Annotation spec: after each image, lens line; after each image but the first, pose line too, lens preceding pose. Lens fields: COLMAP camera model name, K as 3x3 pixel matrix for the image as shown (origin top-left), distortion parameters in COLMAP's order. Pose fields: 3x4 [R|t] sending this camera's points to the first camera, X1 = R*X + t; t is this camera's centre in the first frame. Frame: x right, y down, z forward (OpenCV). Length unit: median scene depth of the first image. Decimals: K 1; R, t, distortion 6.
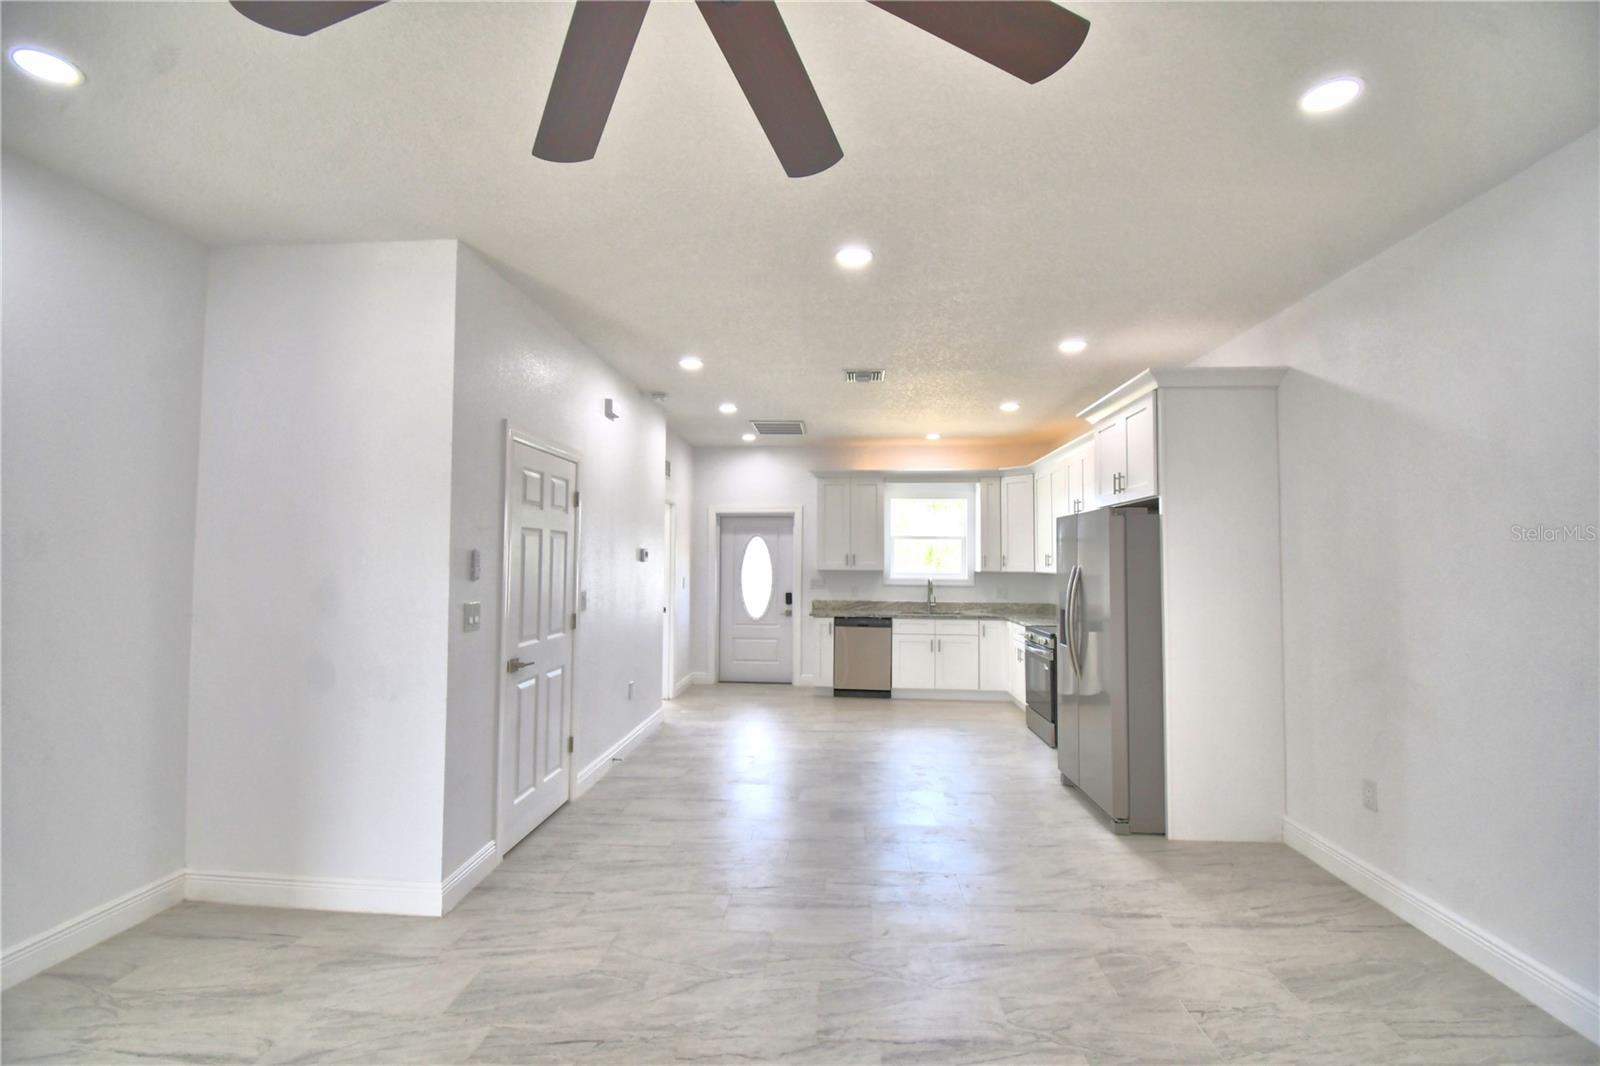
lens RADIAL K [[697.7, 0, 791.0], [0, 697.7, 529.0], [0, 0, 1]] dist [0.017827, -0.025182]
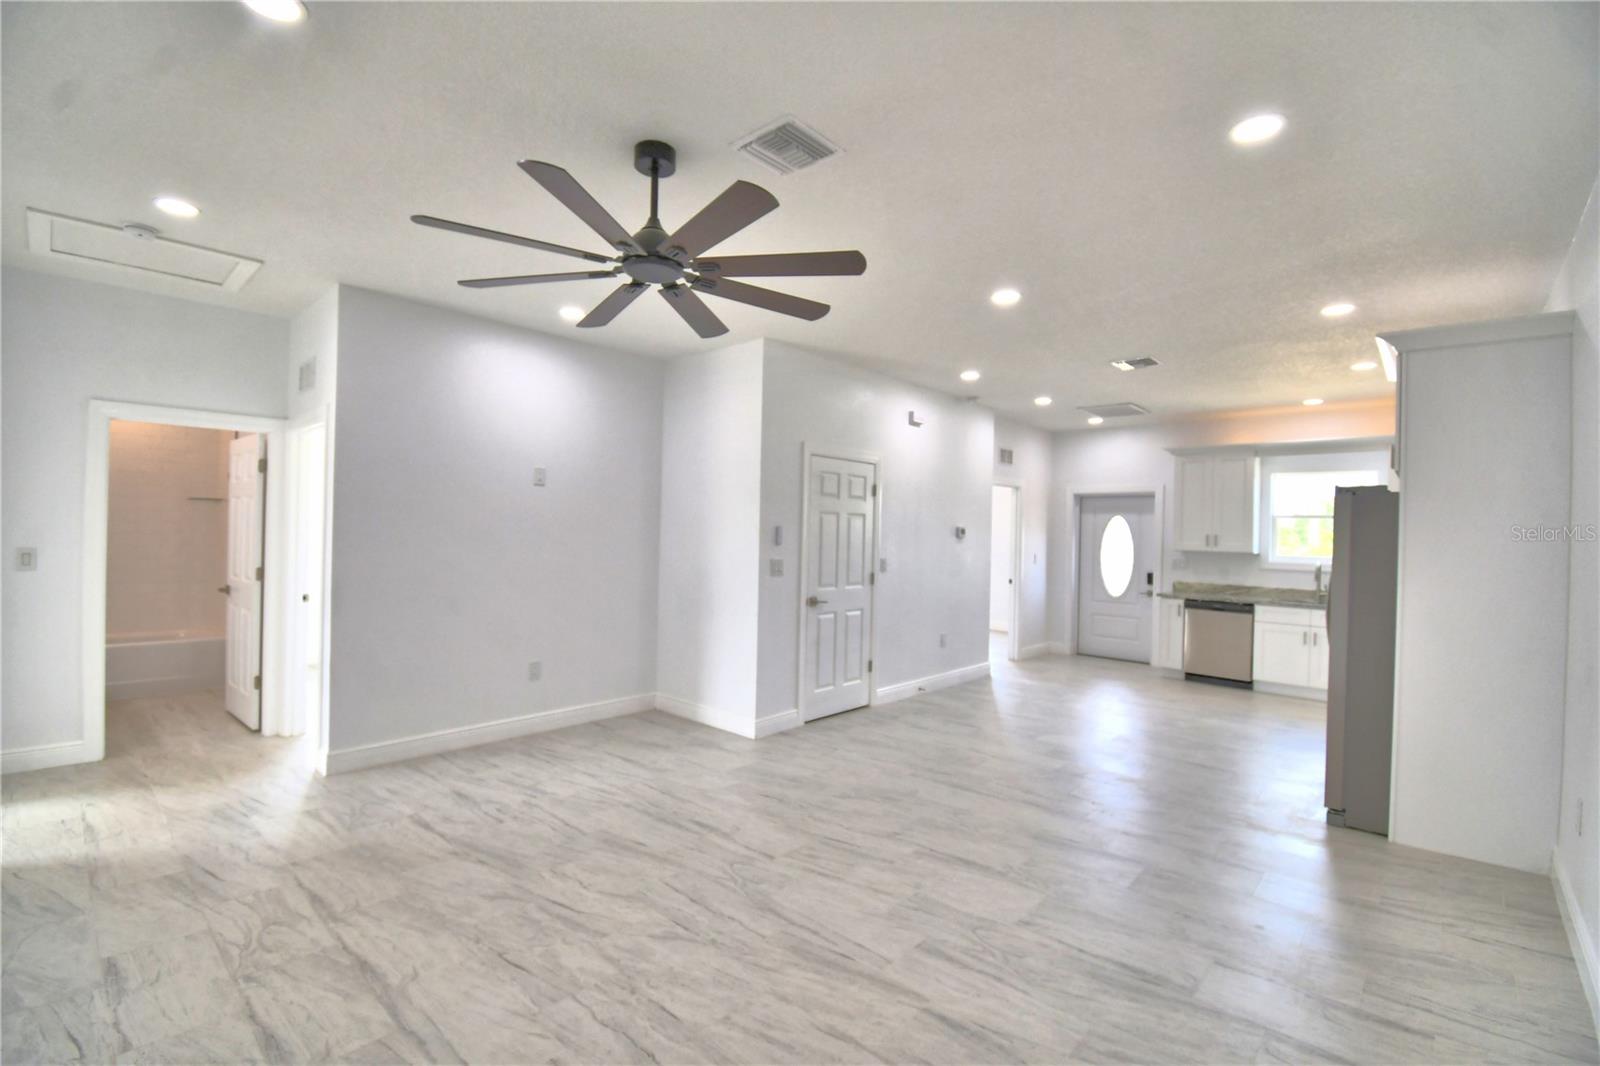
lens RADIAL K [[697.7, 0, 791.0], [0, 697.7, 529.0], [0, 0, 1]] dist [0.017827, -0.025182]
pose [[0.780933, 0.007918, -0.624565, 0.323351], [0.010793, 0.999599, 0.026167, -0.003409], [0.624522, -0.027175, 0.780535, -0.137182]]
